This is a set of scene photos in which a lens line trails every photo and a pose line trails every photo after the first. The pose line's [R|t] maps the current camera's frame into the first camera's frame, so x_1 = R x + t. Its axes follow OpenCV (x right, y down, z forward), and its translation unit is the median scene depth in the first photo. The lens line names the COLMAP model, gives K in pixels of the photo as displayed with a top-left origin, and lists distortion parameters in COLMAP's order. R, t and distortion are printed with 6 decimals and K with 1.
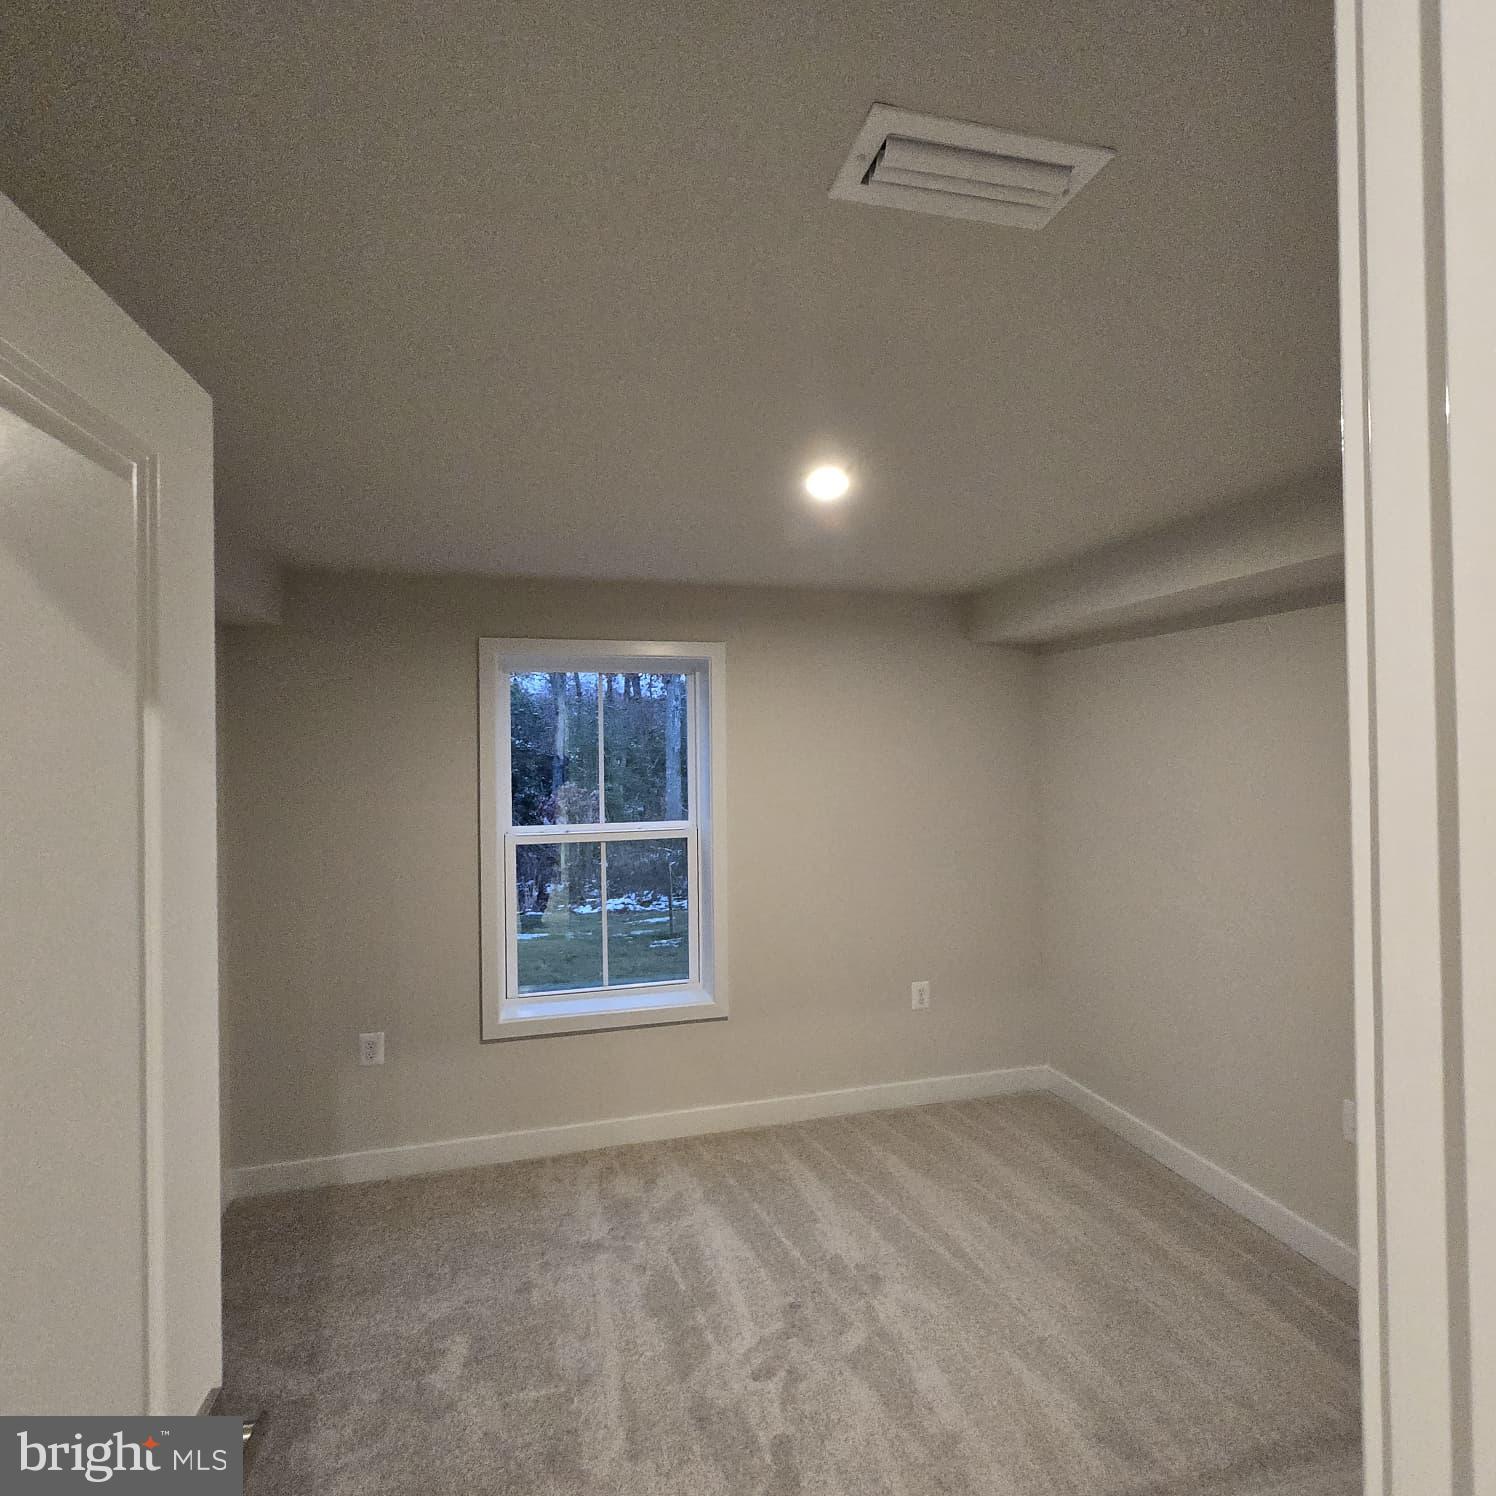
lens RADIAL K [[826.9, 0, 751.2], [0, 826.9, 745.5], [0, 0, 1]] dist [0.000023, -0.003050]
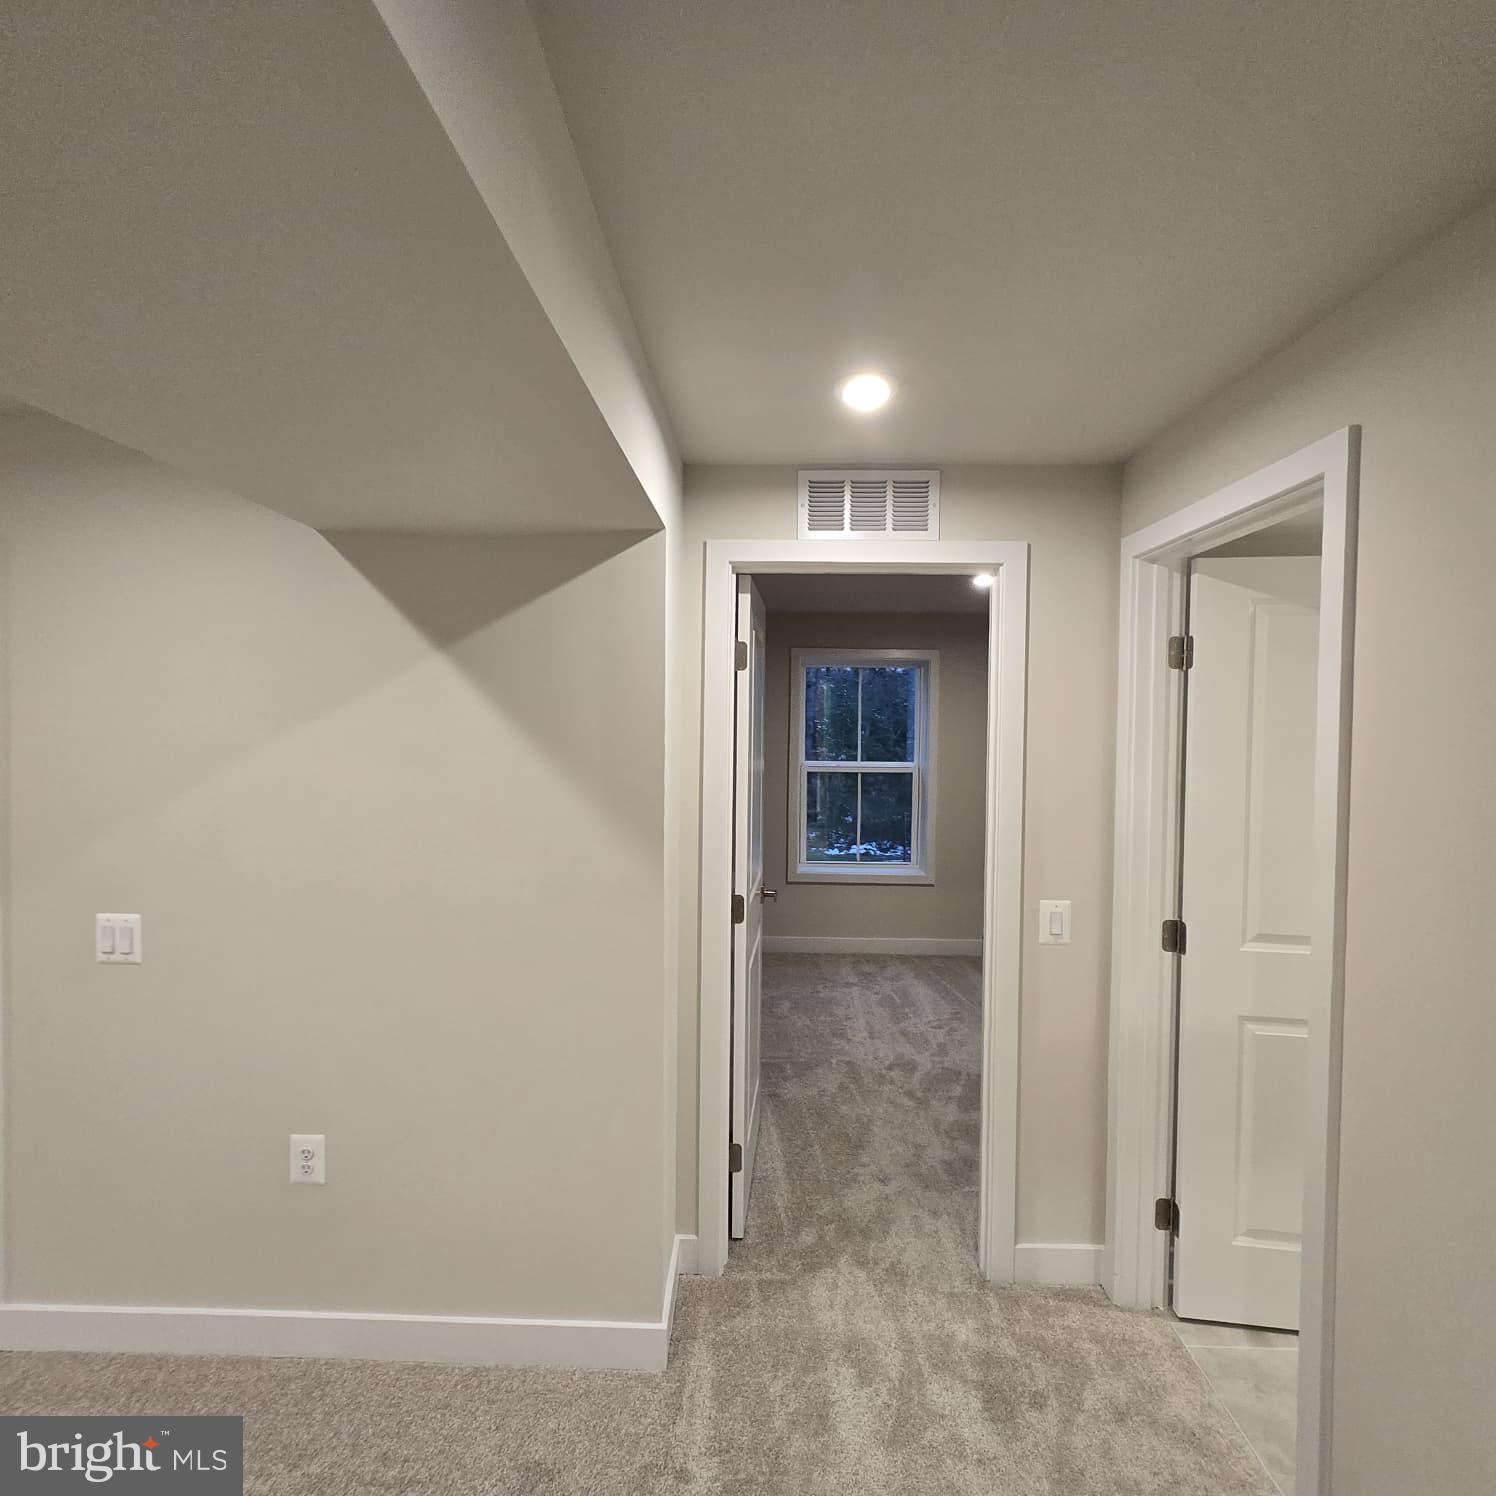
lens RADIAL K [[826.9, 0, 740.8], [0, 826.9, 746.2], [0, 0, 1]] dist [0.000023, -0.003050]
pose [[0.953794, 0.033186, -0.298623, 0.102392], [-0.022865, 0.999016, 0.037992, 0.010075], [0.299590, -0.029408, 0.953615, -0.771430]]
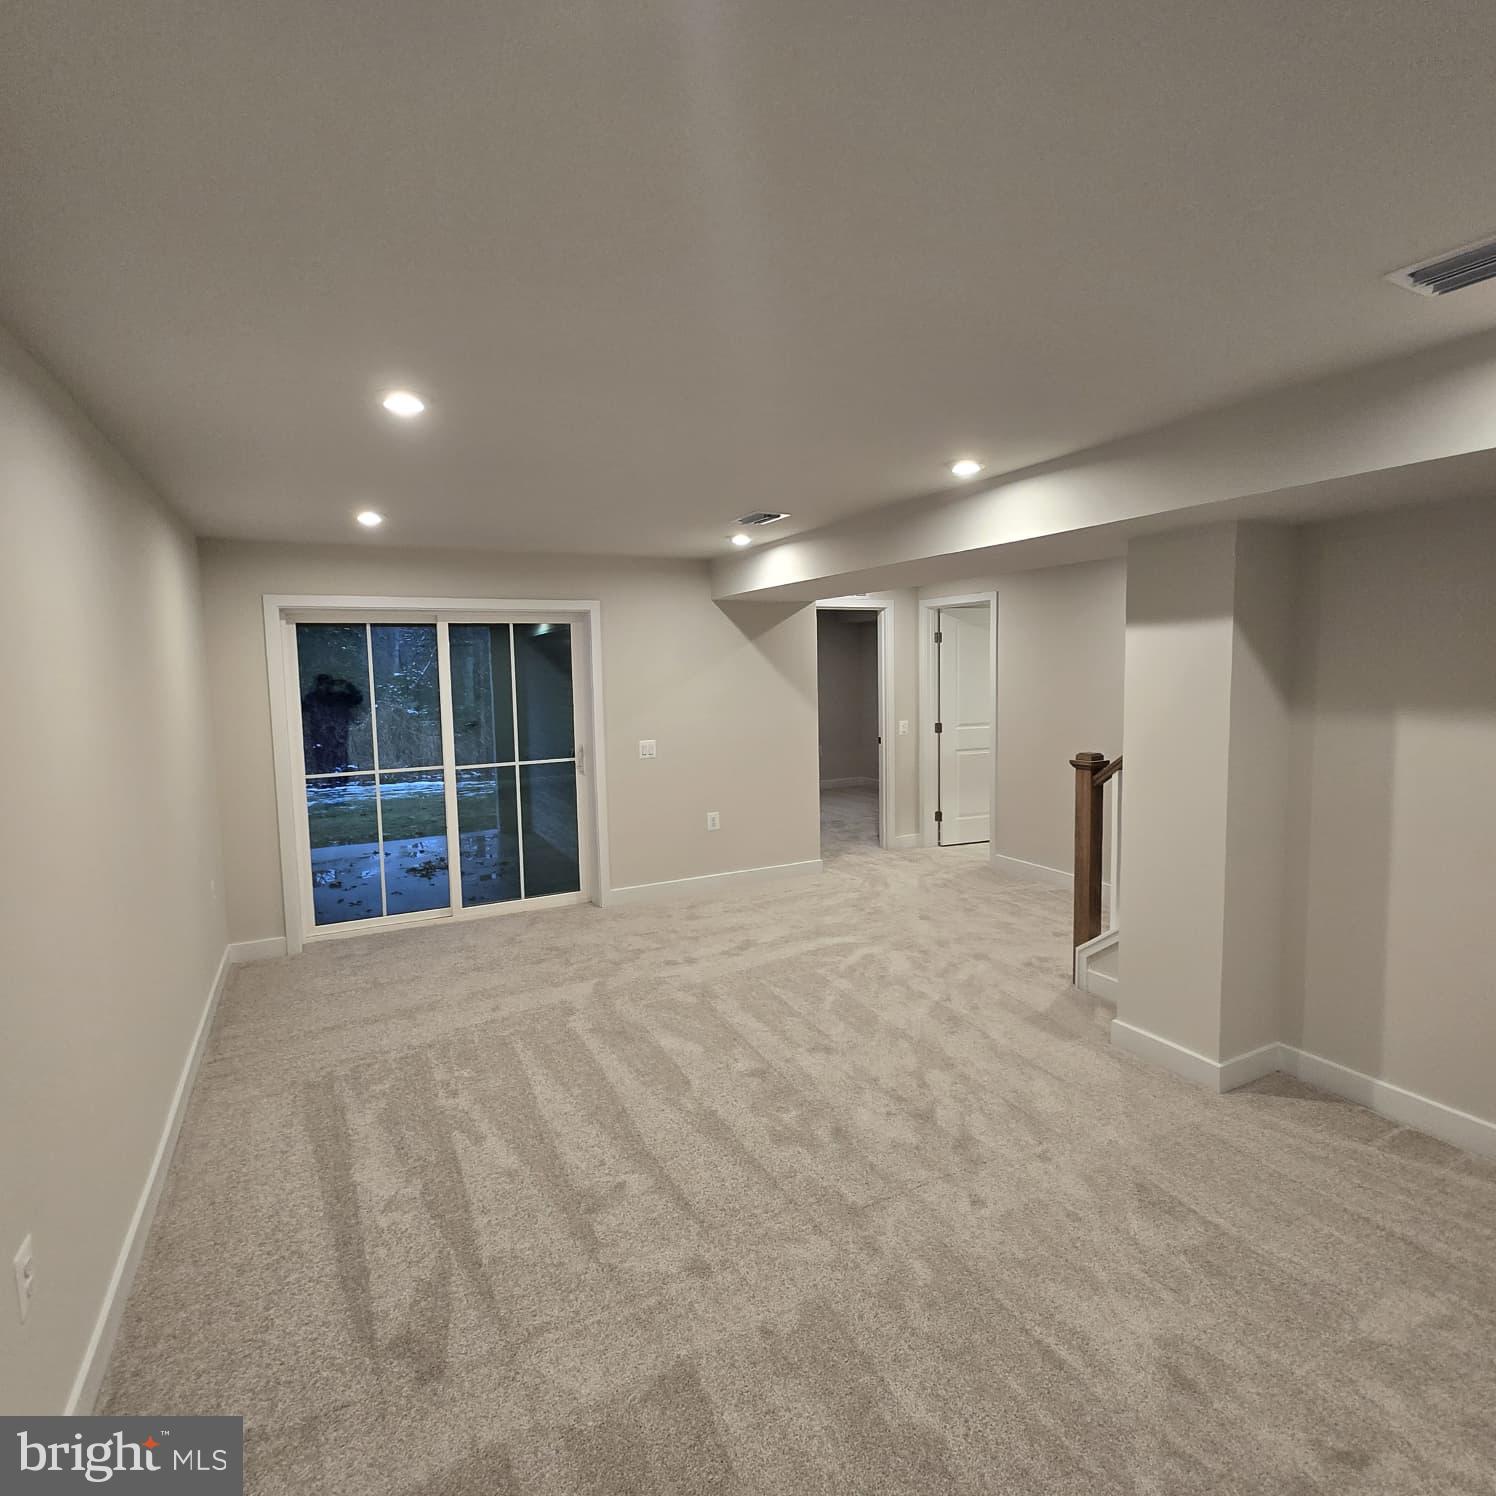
lens RADIAL K [[826.9, 0, 744.2], [0, 826.9, 741.6], [0, 0, 1]] dist [0.000023, -0.003050]
pose [[0.981581, -0.021922, 0.189786, -0.765387], [0.003581, 0.995332, 0.096447, 0.010523], [-0.191014, -0.093991, 0.977077, -2.204083]]
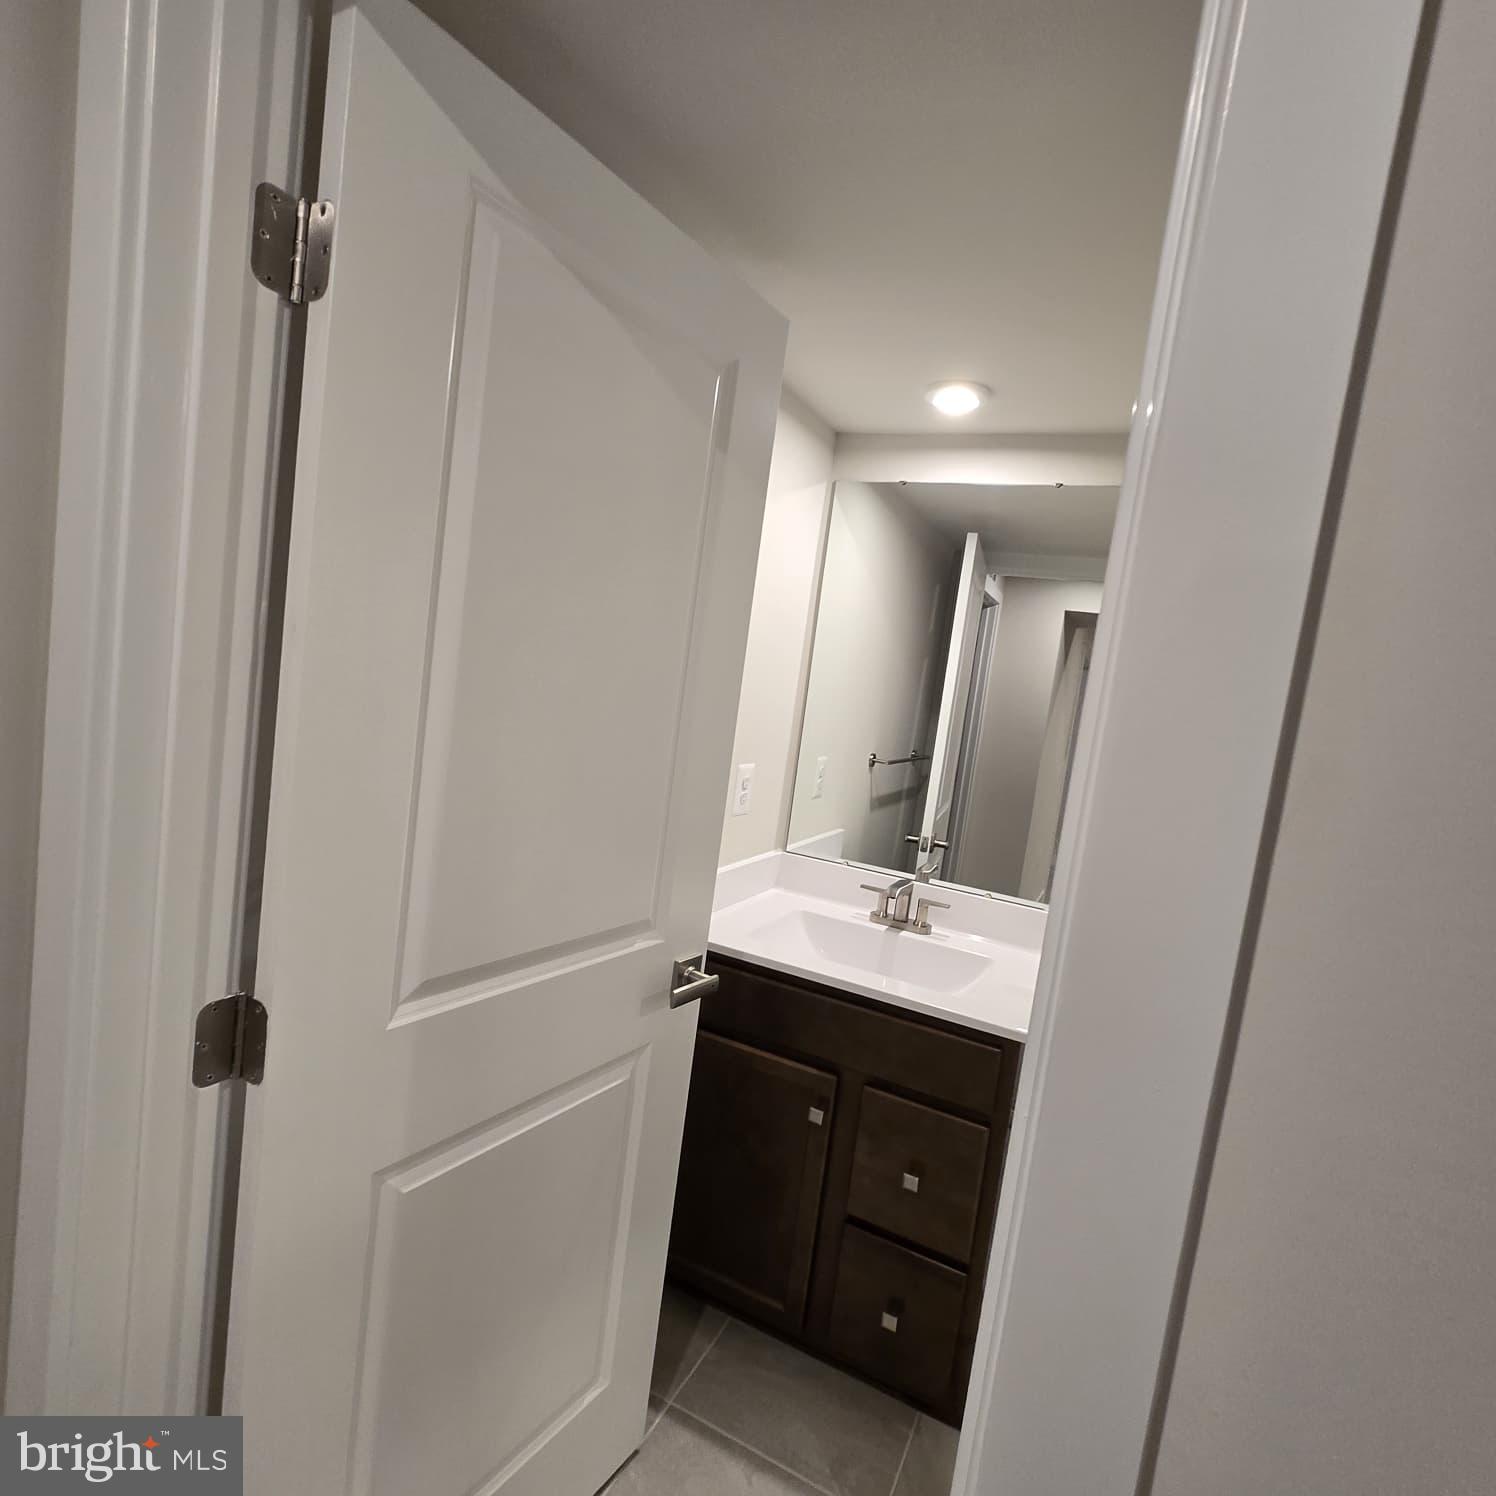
lens RADIAL K [[826.9, 0, 753.2], [0, 826.9, 748.7], [0, 0, 1]] dist [0.000023, -0.003050]
pose [[0.647611, 0.029471, 0.761401, 0.160569], [-0.145162, 0.985723, 0.085315, 0.057367], [-0.748016, -0.165777, 0.642643, -0.219808]]
